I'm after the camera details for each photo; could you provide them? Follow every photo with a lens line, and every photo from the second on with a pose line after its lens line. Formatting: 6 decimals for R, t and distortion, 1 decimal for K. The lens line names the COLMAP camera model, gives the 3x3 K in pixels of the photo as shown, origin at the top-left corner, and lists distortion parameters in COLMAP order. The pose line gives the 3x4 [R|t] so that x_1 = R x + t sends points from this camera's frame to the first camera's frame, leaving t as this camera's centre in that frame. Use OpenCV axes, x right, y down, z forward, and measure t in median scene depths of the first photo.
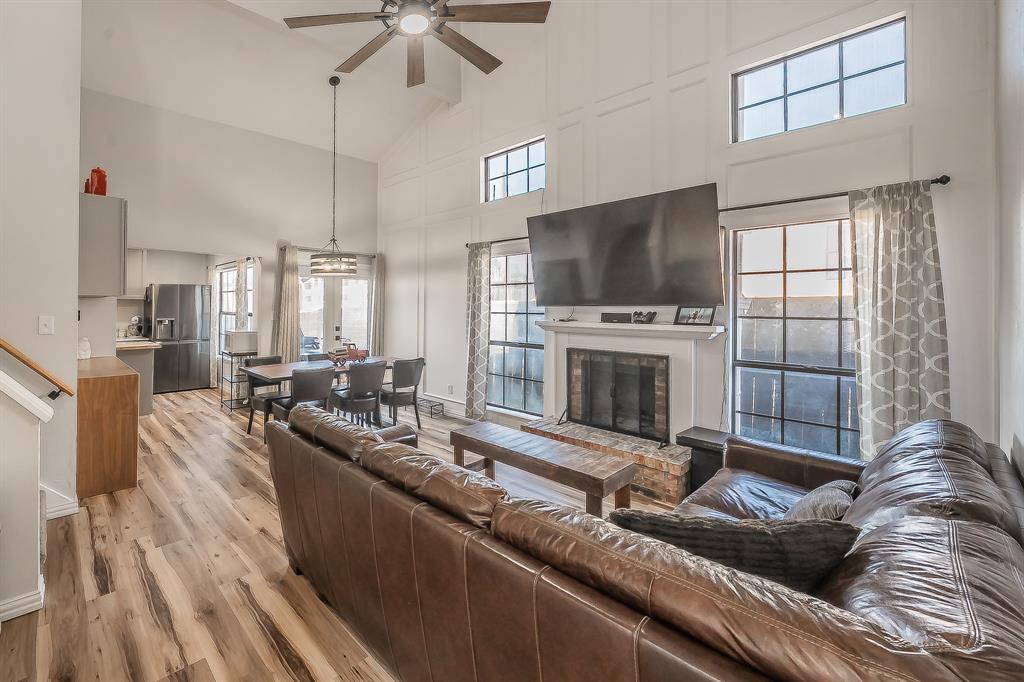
lens RADIAL K [[421.3, 0, 391.0], [0, 421.3, 303.1], [0, 0, 1]] dist [-0.000964, -0.000135]
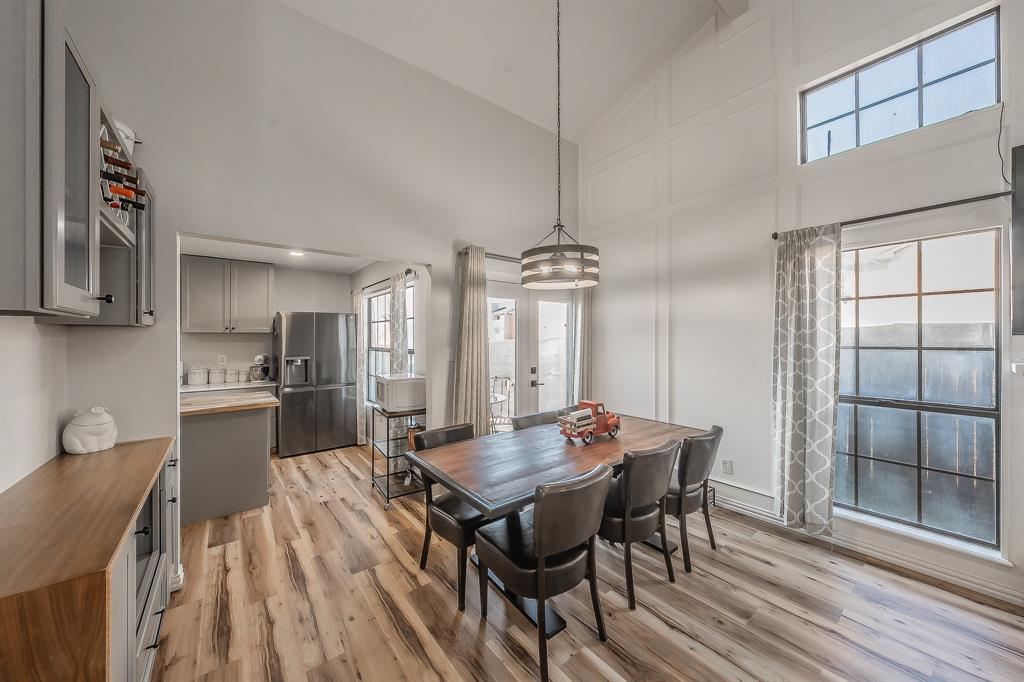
lens RADIAL K [[357.5, 0, 507.7], [0, 357.5, 336.8], [0, 0, 1]] dist [-0.001602, 0.000083]
pose [[0.999850, -0.010667, -0.013626, -0.195005], [0.010719, 0.999935, 0.003793, 0.001339], [0.013585, -0.003939, 0.999900, 0.477024]]
